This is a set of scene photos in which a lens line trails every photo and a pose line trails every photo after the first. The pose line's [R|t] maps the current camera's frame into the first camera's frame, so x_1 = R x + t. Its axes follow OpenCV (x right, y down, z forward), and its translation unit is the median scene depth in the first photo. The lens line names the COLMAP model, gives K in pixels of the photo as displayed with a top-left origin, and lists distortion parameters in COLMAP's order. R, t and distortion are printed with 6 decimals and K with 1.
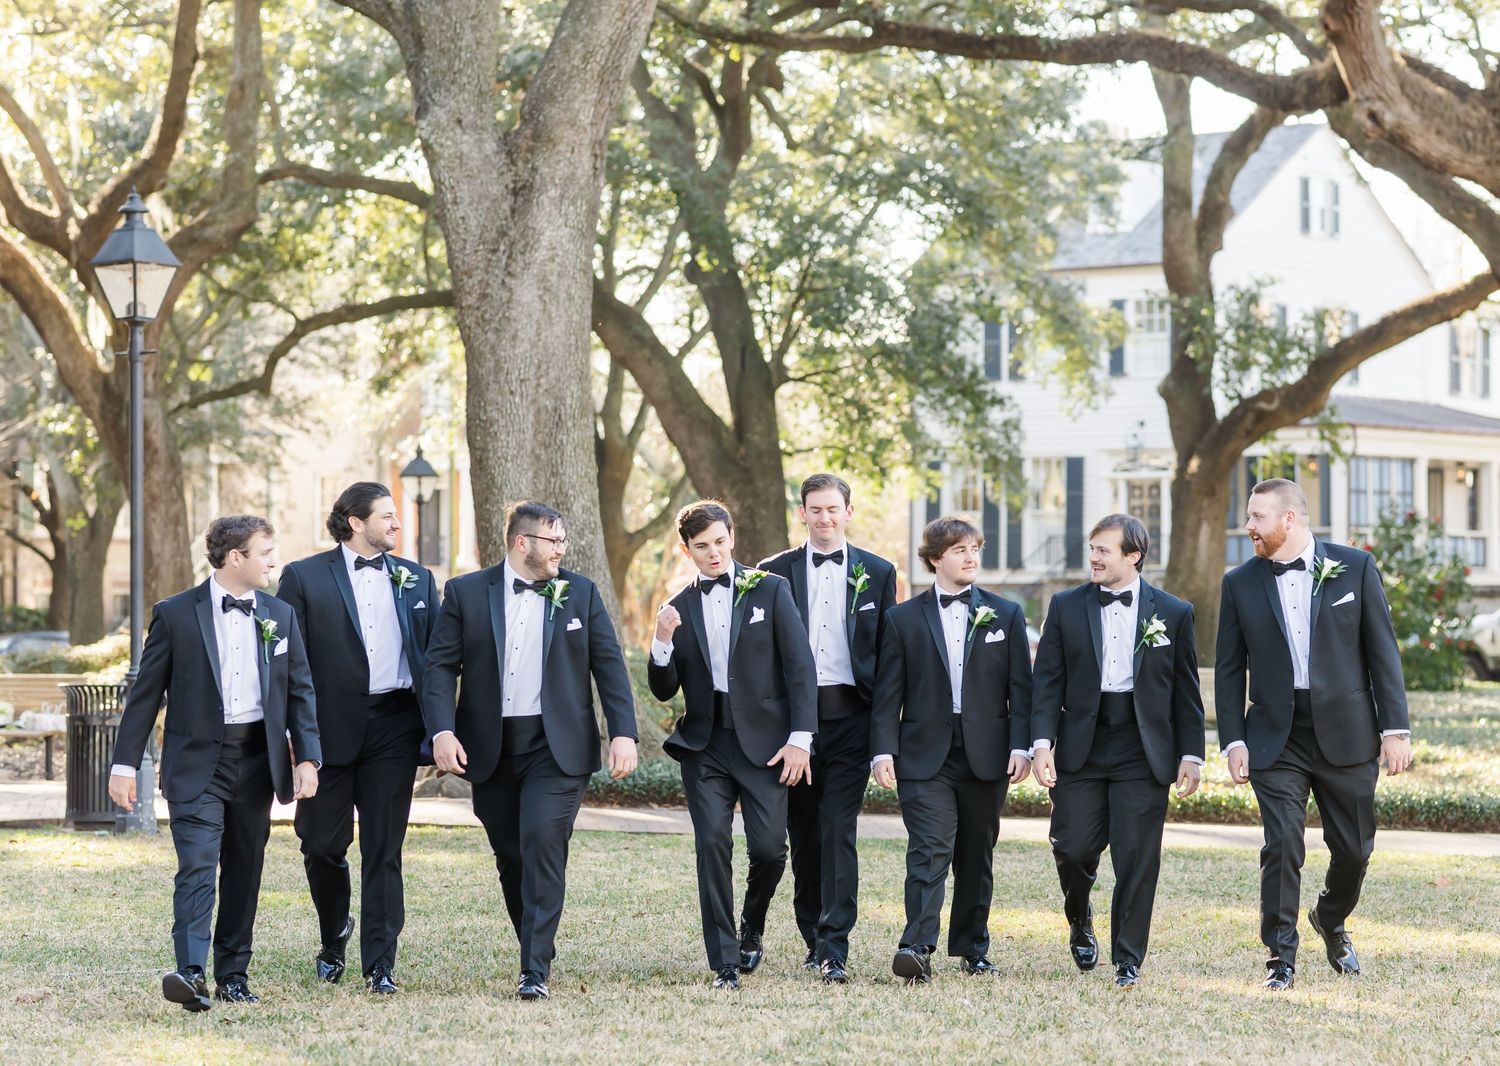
lens RADIAL K [[4827.5, 0, 847.1], [0, 4827.5, 425.5], [0, 0, 1]] dist [0.017399, 0.000000]
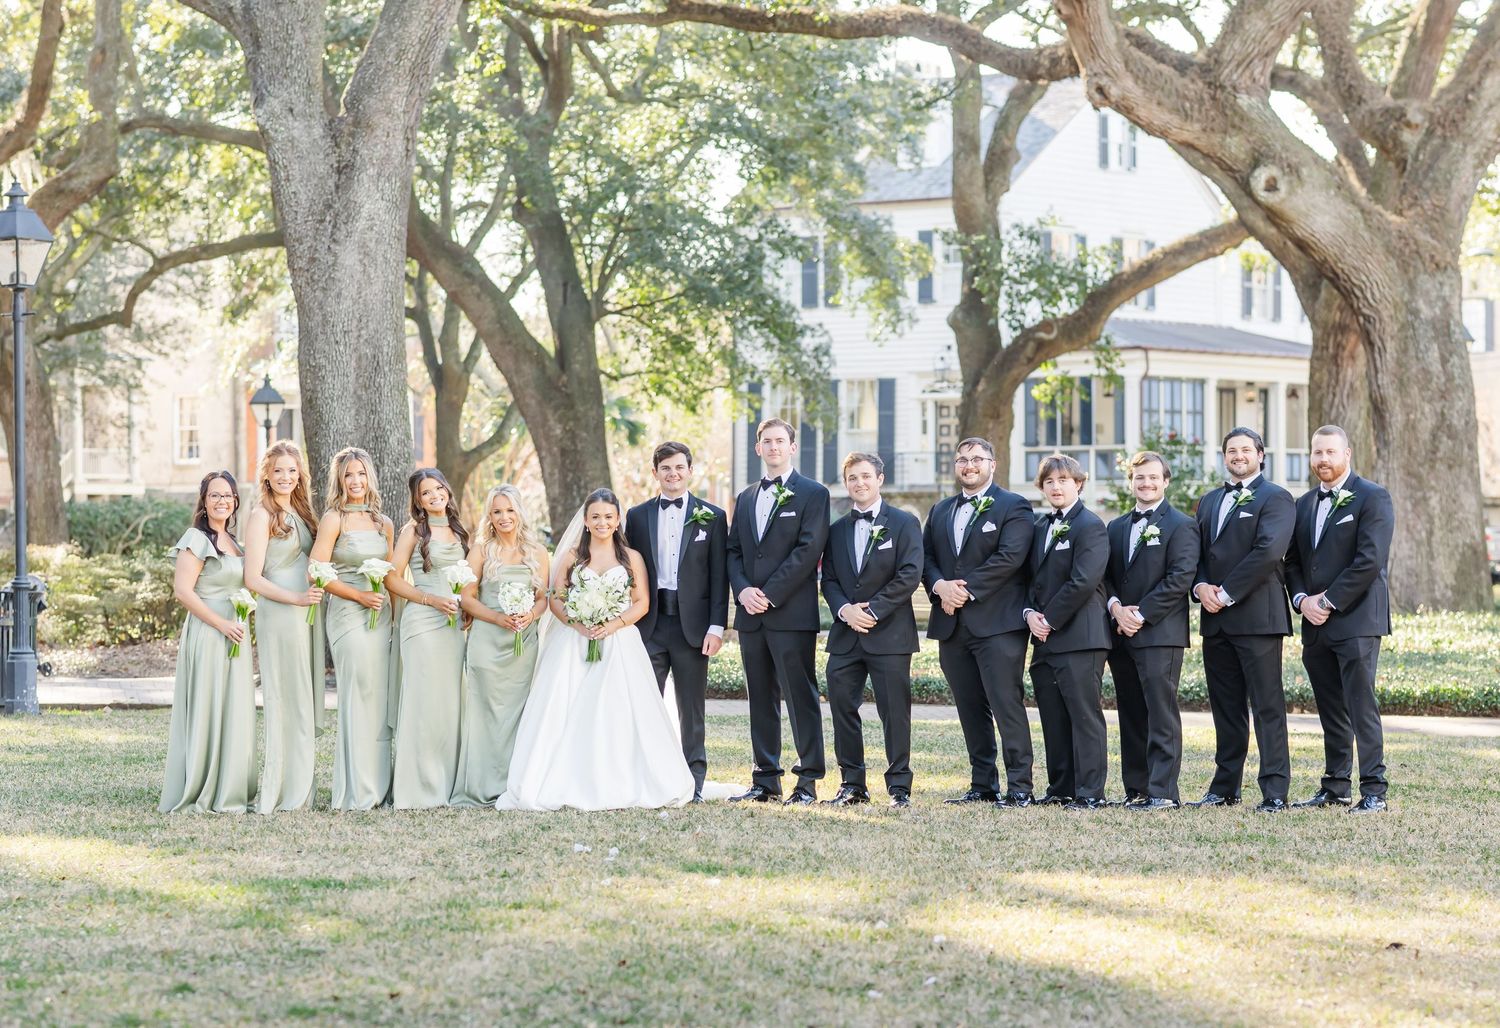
lens RADIAL K [[5084.5, 0, 753.8], [0, 5084.5, 516.4], [0, 0, 1]] dist [-0.012760, 0.000000]
pose [[0.999993, -0.002288, 0.002867, 0.017275], [0.002177, 0.999274, 0.038025, -0.006913], [-0.002952, -0.038019, 0.999273, -0.144583]]
